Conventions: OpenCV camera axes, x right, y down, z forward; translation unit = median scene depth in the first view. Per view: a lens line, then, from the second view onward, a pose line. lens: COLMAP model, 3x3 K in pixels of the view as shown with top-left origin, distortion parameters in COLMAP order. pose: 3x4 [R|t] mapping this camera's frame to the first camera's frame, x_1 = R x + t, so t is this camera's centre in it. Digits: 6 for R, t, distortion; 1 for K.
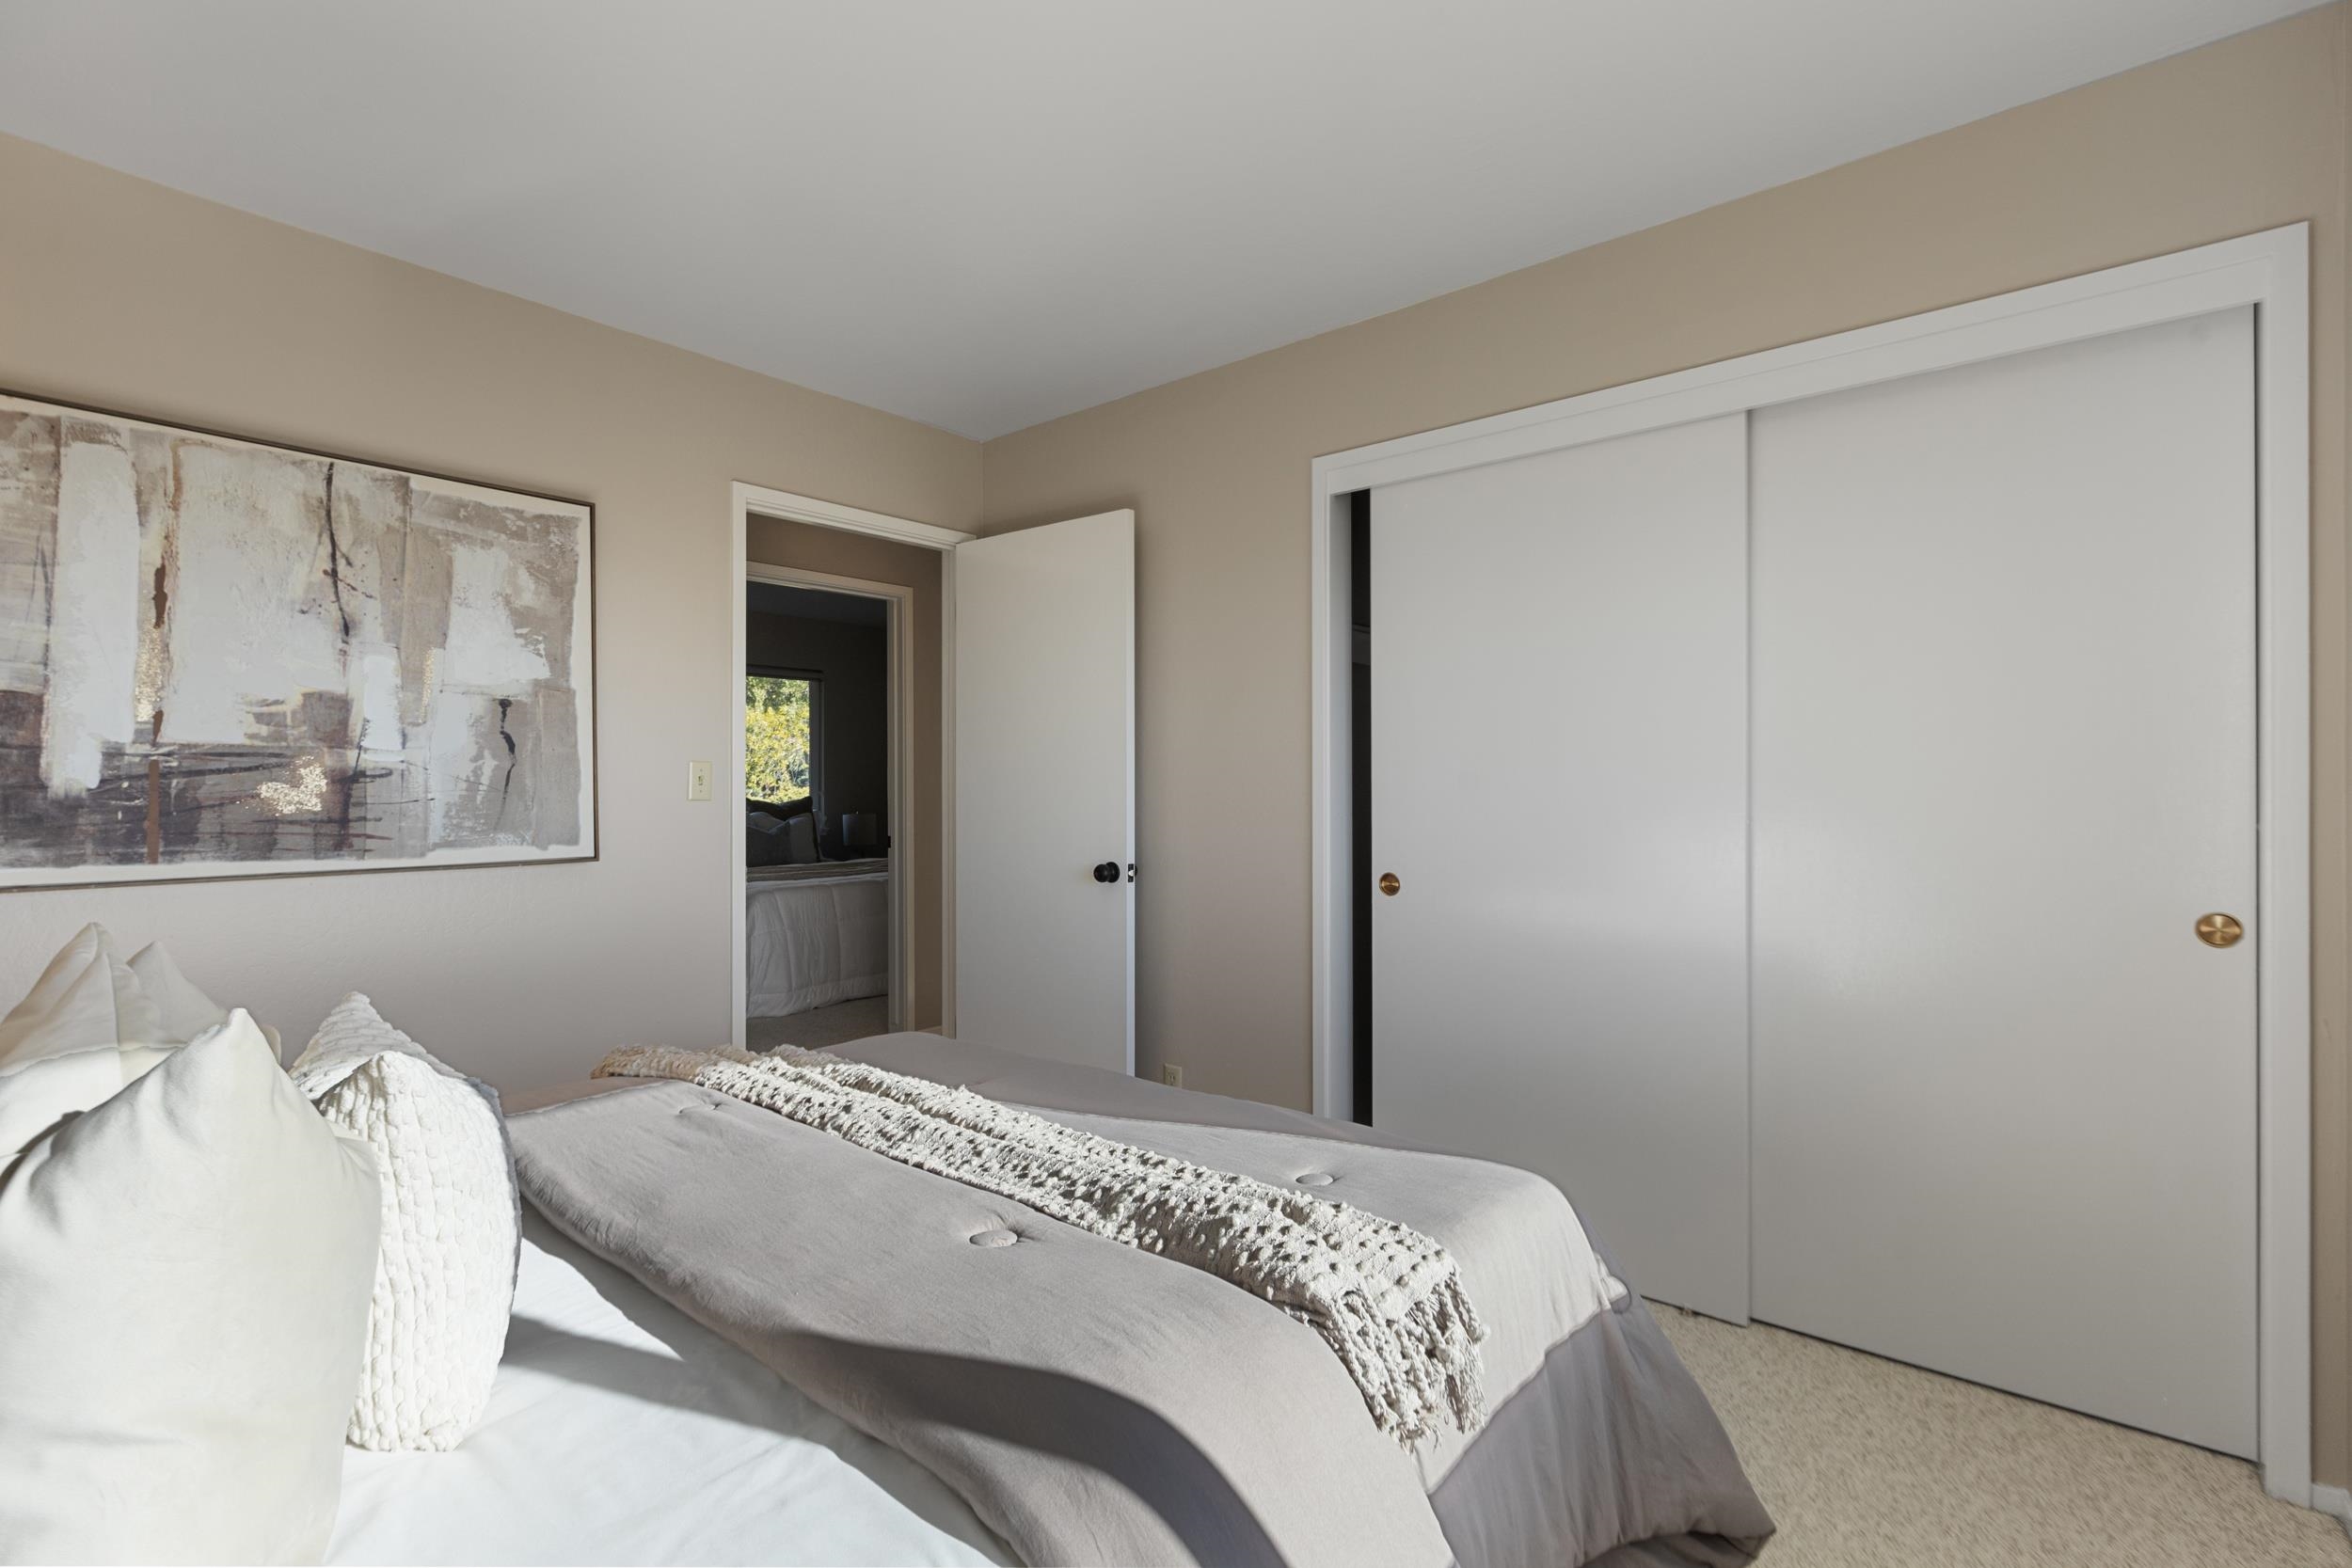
lens RADIAL K [[1071.6, 0, 1172.4], [0, 1071.6, 790.8], [0, 0, 1]] dist [0.000112, -0.002318]
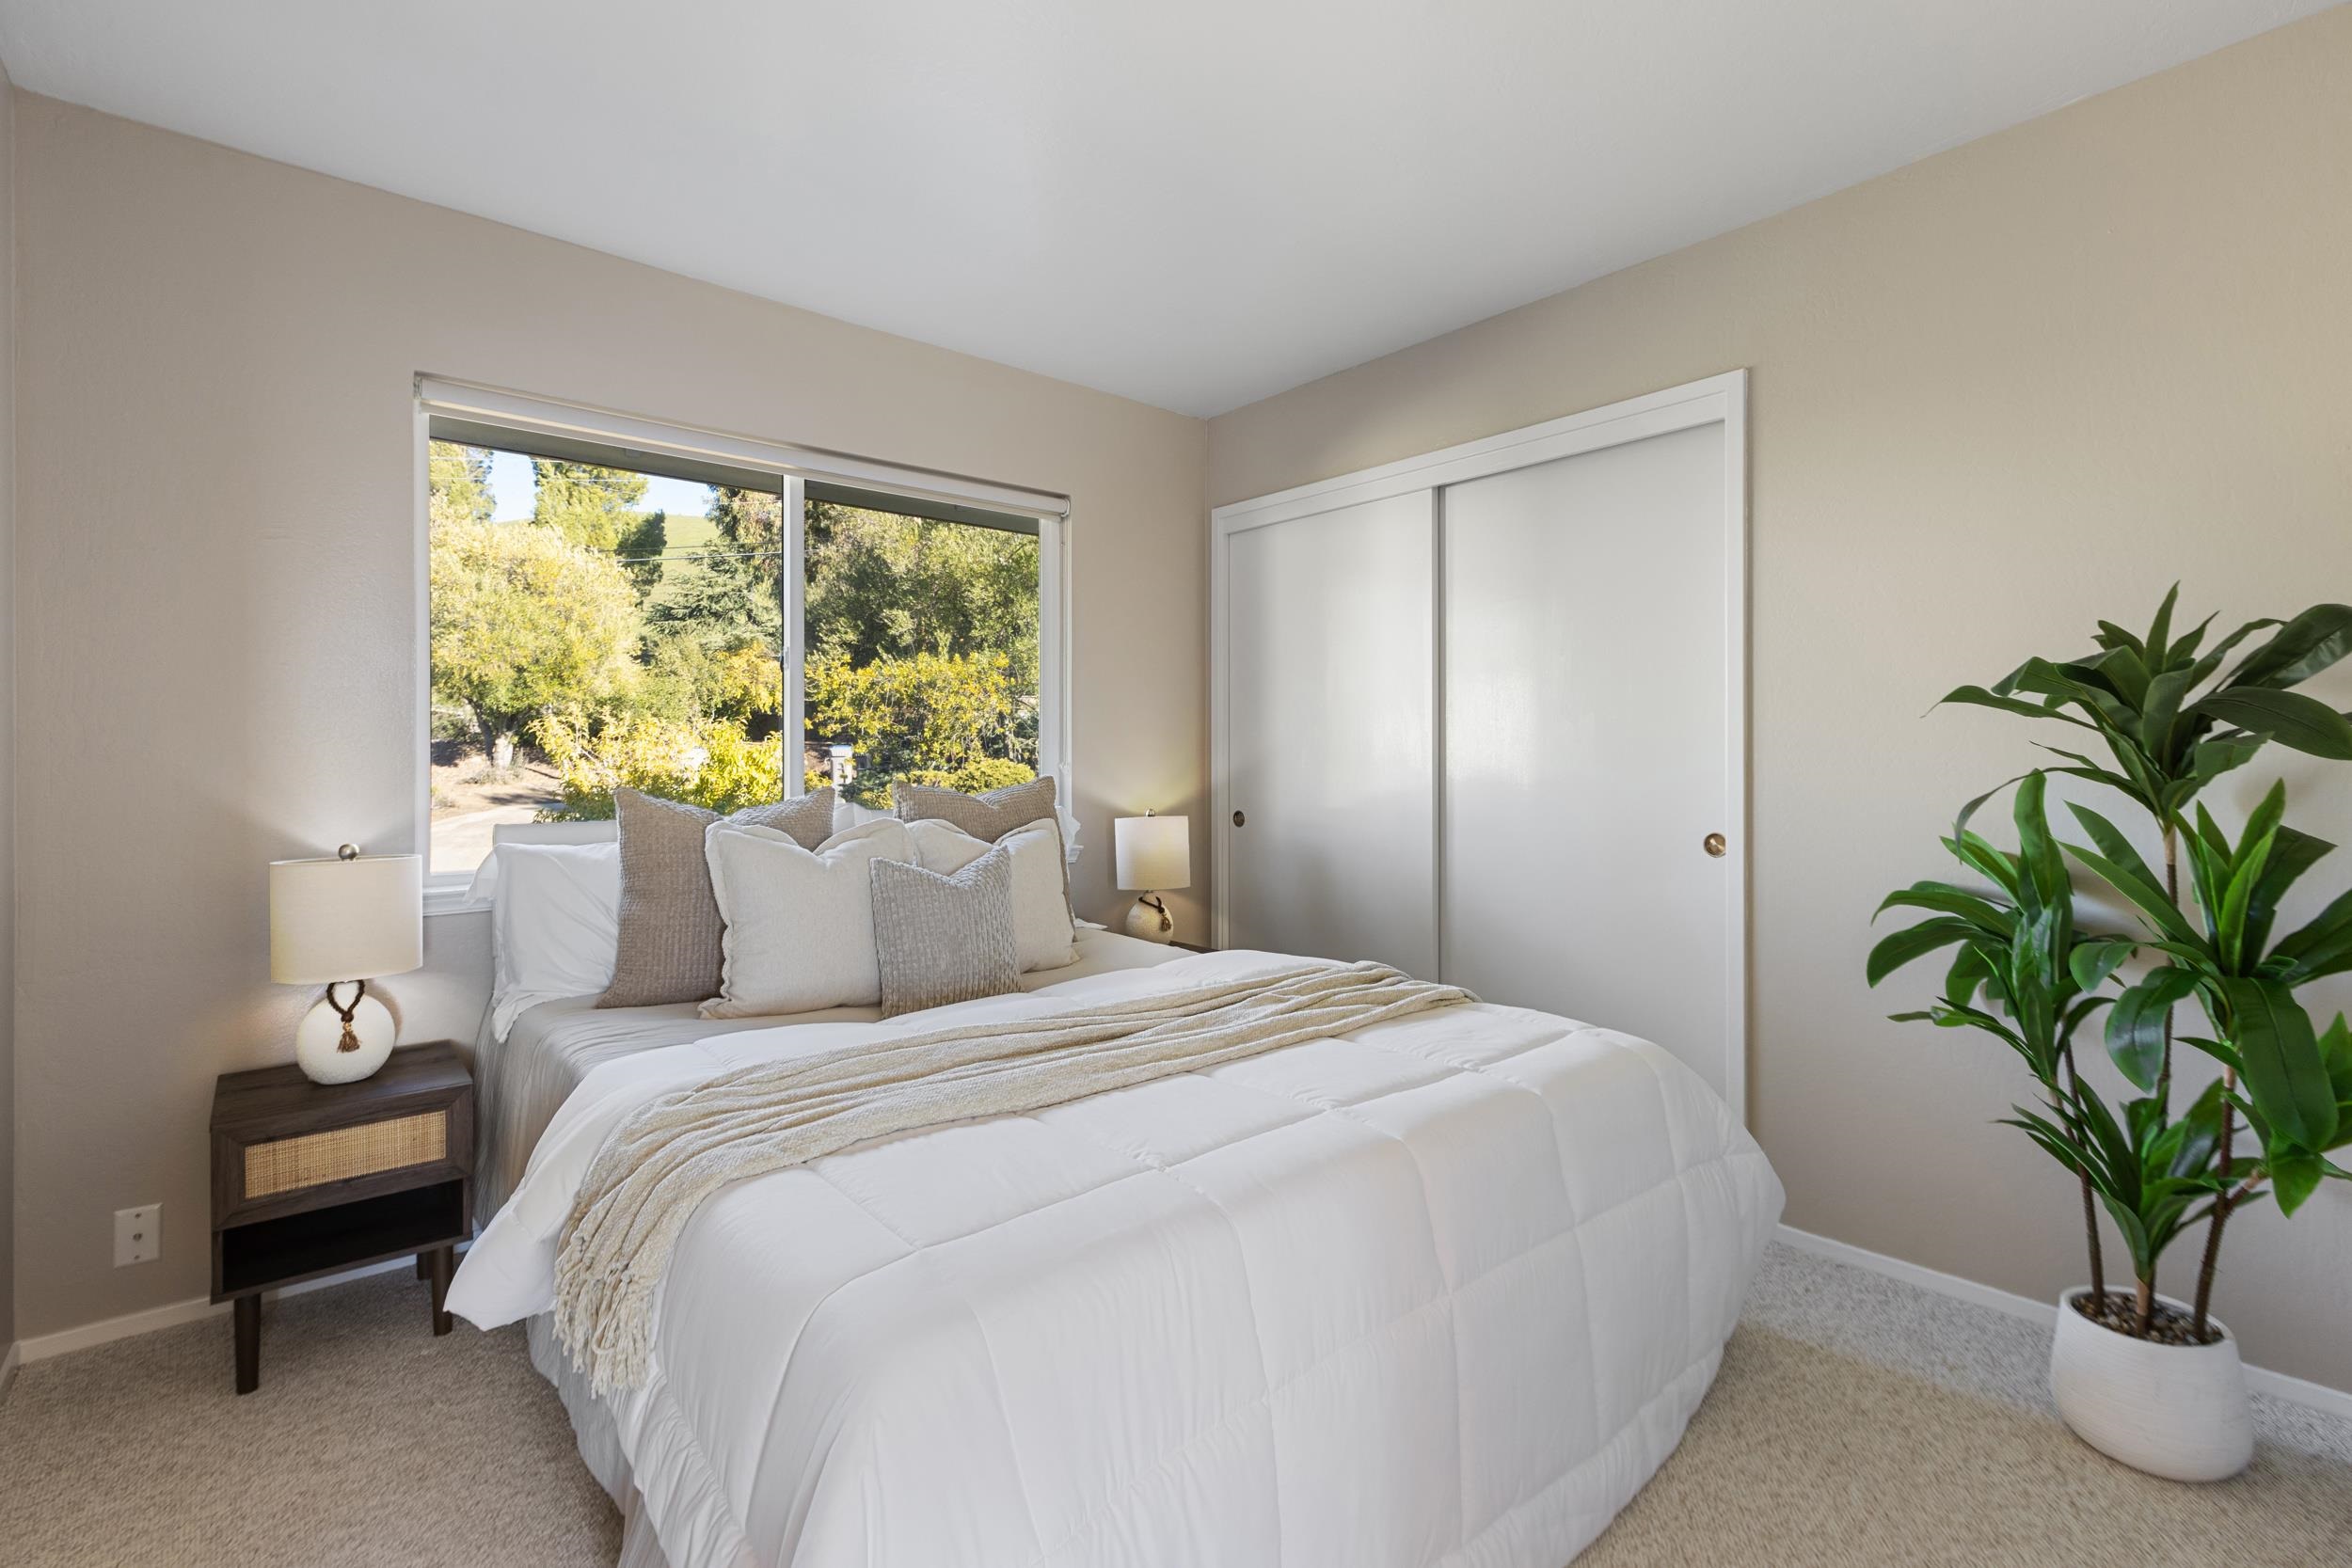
lens RADIAL K [[1071.6, 0, 1181.0], [0, 1071.6, 777.3], [0, 0, 1]] dist [0.000112, -0.002318]
pose [[0.988298, 0.001619, -0.152525, -0.101752], [0.000440, 0.999909, 0.013466, -0.000205], [0.152533, -0.013376, 0.988208, 0.270990]]
